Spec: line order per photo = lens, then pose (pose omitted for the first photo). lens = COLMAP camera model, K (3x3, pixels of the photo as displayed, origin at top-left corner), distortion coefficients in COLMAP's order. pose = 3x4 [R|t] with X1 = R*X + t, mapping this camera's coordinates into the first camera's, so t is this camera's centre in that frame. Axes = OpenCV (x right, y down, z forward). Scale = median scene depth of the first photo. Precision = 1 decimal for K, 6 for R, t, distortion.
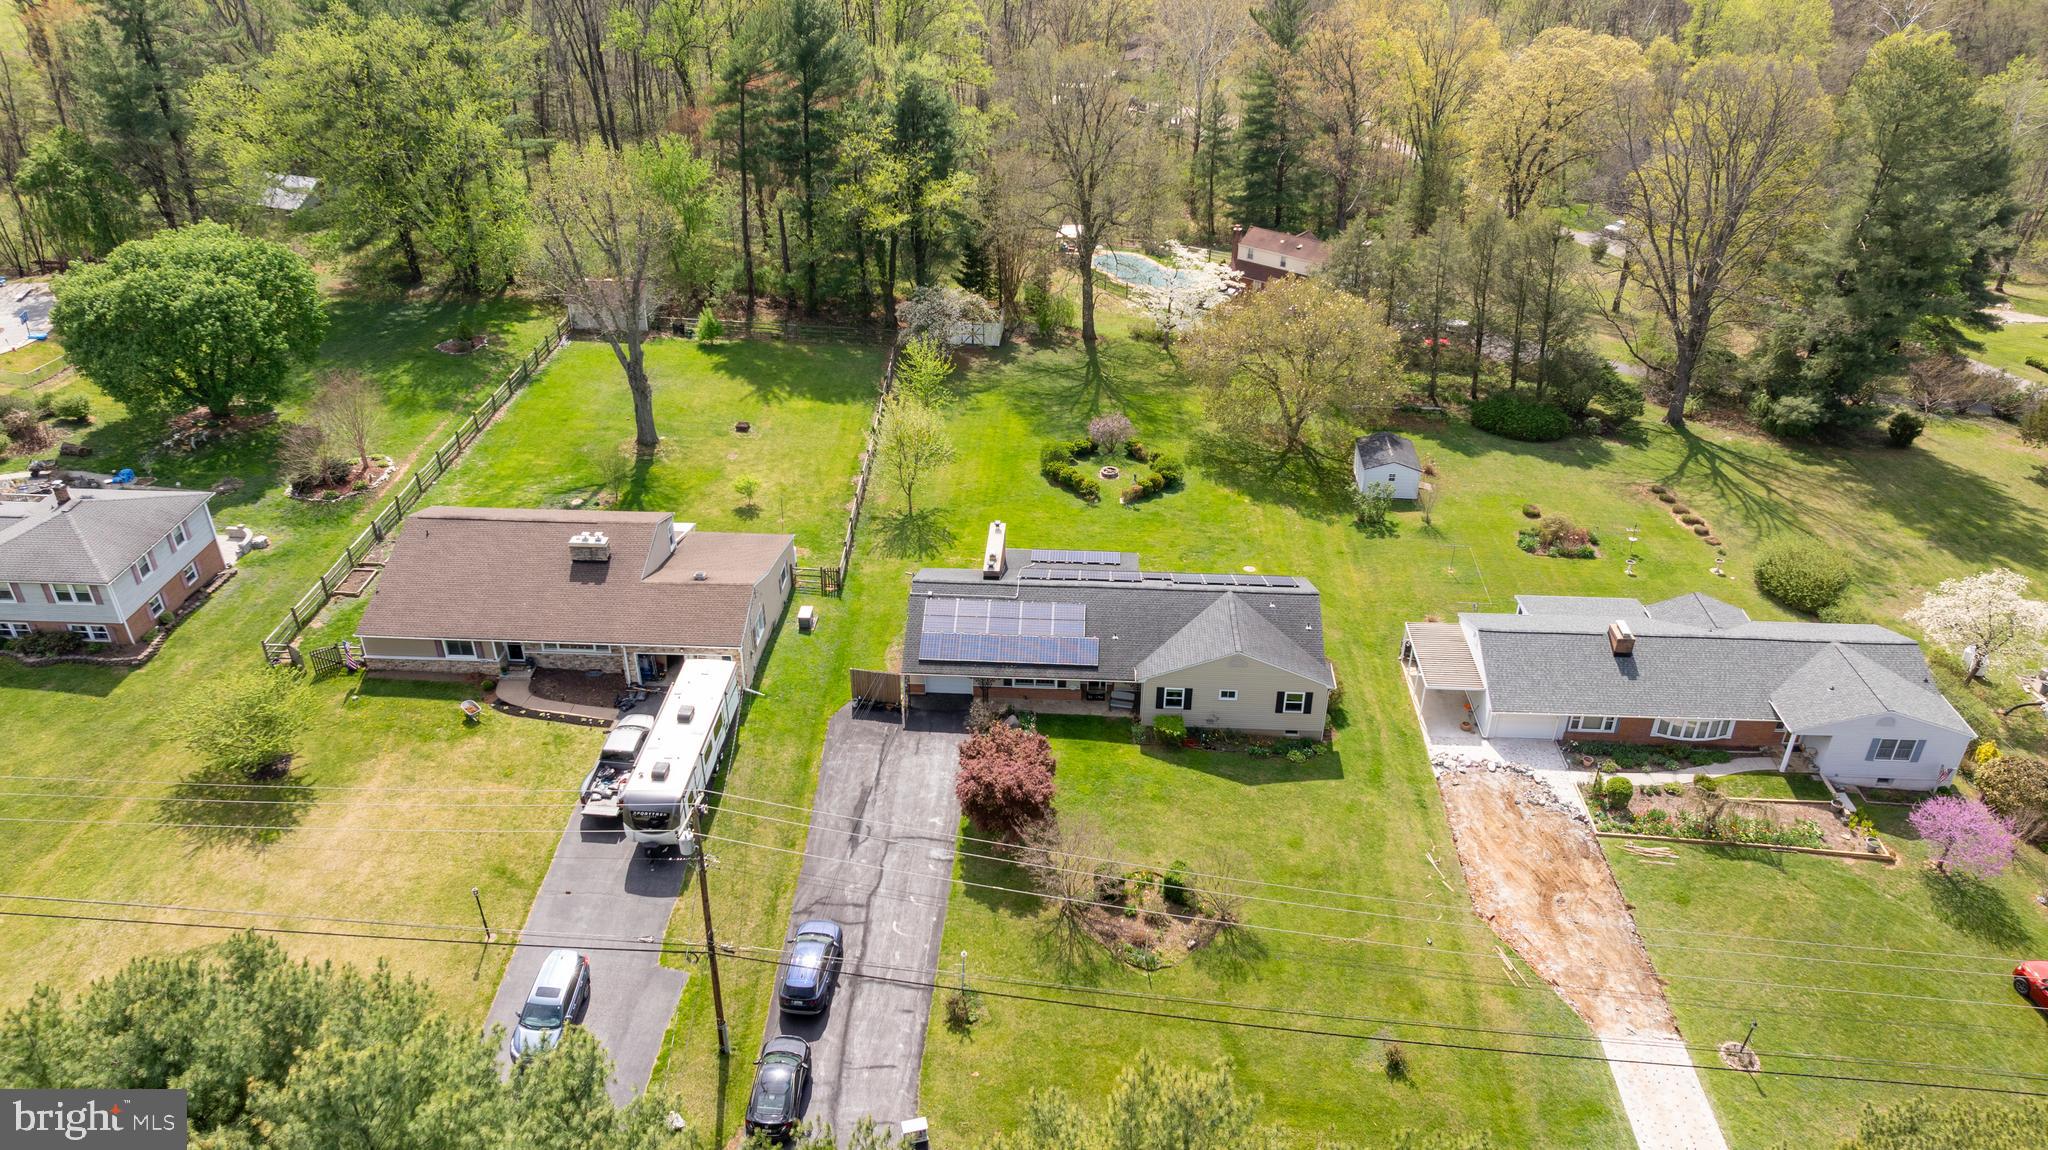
lens RADIAL K [[1424.8, 0, 1024.0], [0, 1424.8, 575.0], [0, 0, 1]] dist [0.001586, 0.003841]
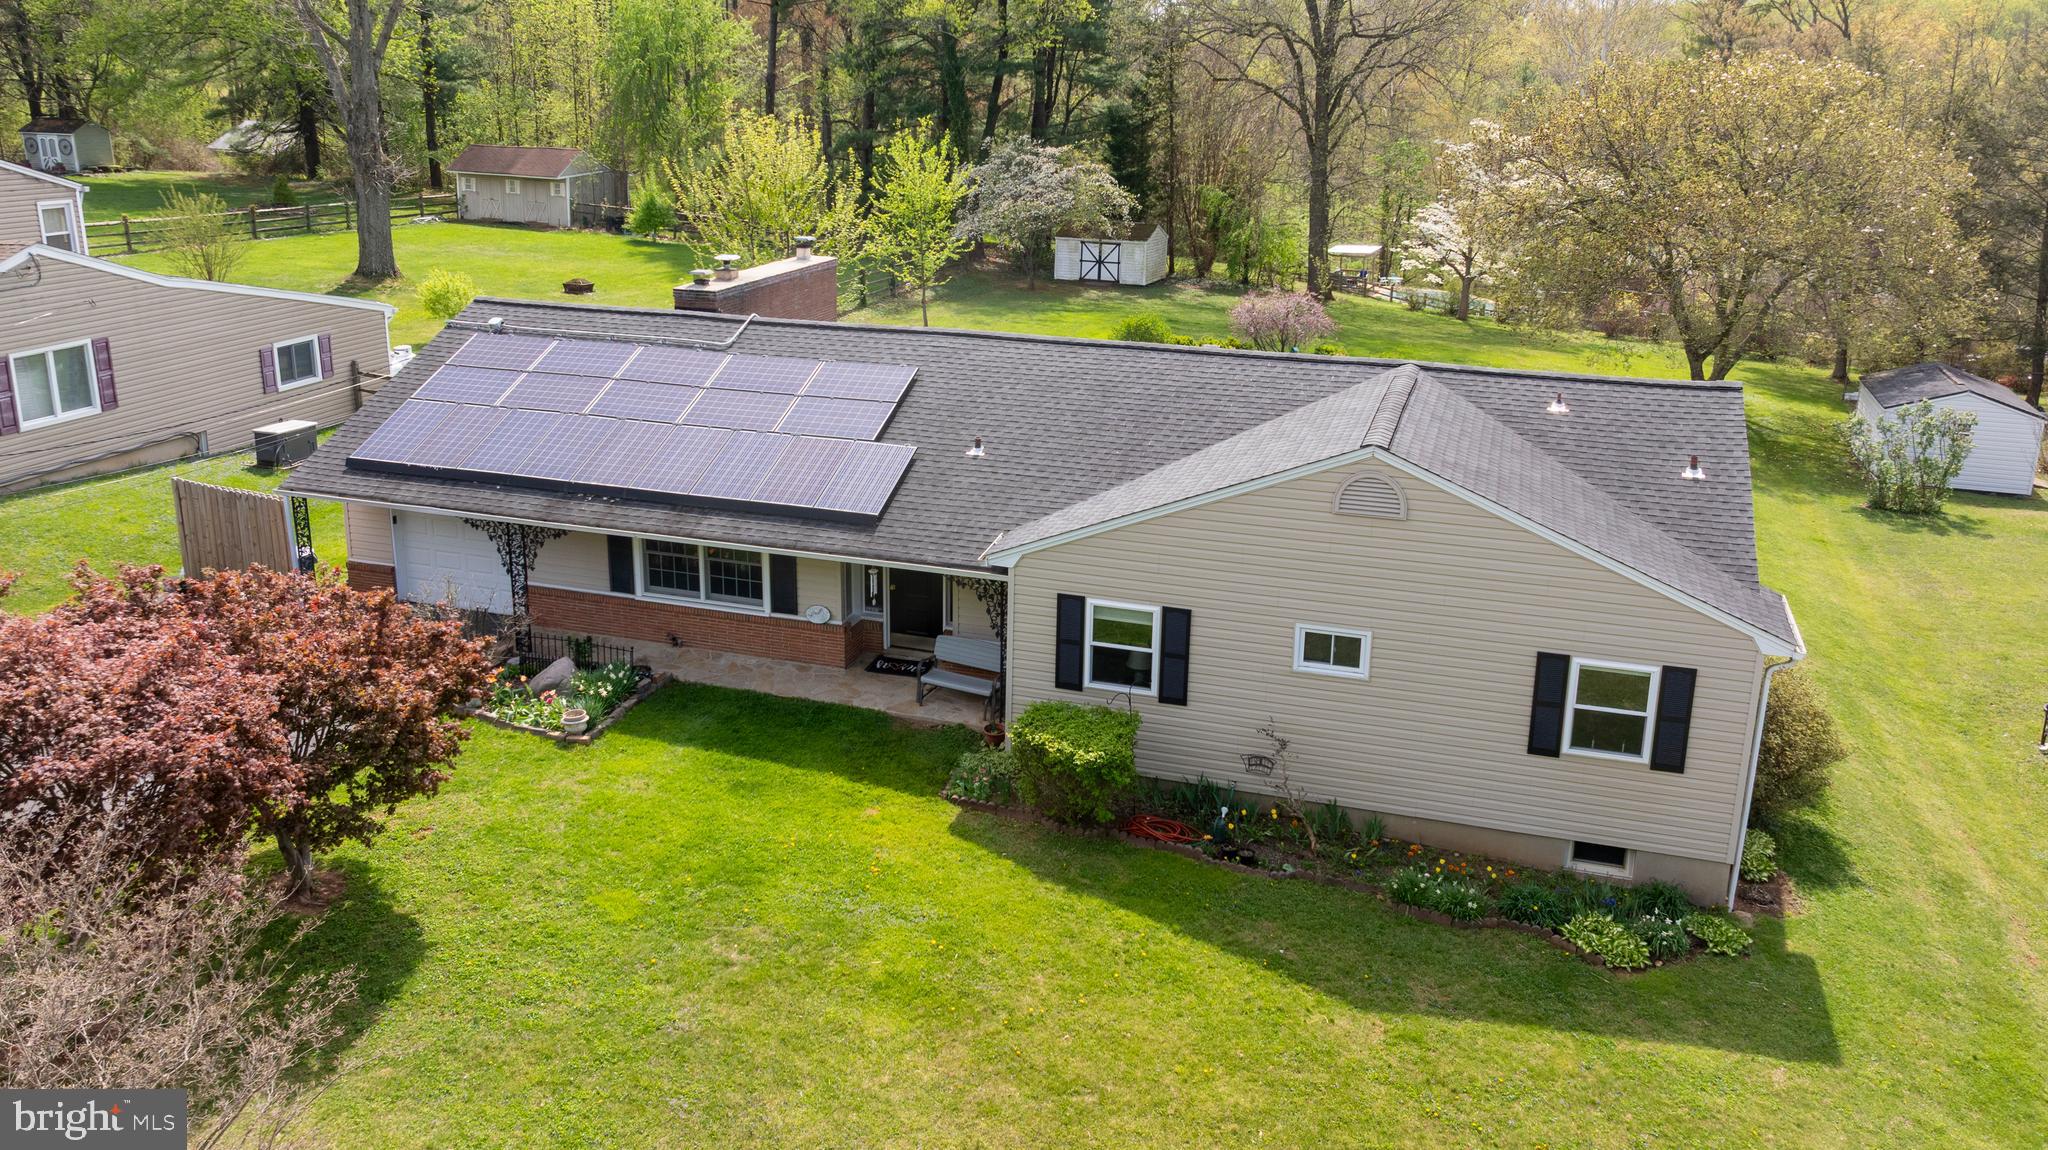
lens RADIAL K [[1514.5, 0, 1024.0], [0, 1514.5, 575.0], [0, 0, 1]] dist [-0.001379, -0.001286]
pose [[0.962183, 0.087075, -0.258112, 0.158266], [-0.150966, 0.959165, -0.239191, 0.142549], [0.226744, 0.269112, 0.936037, 0.733957]]
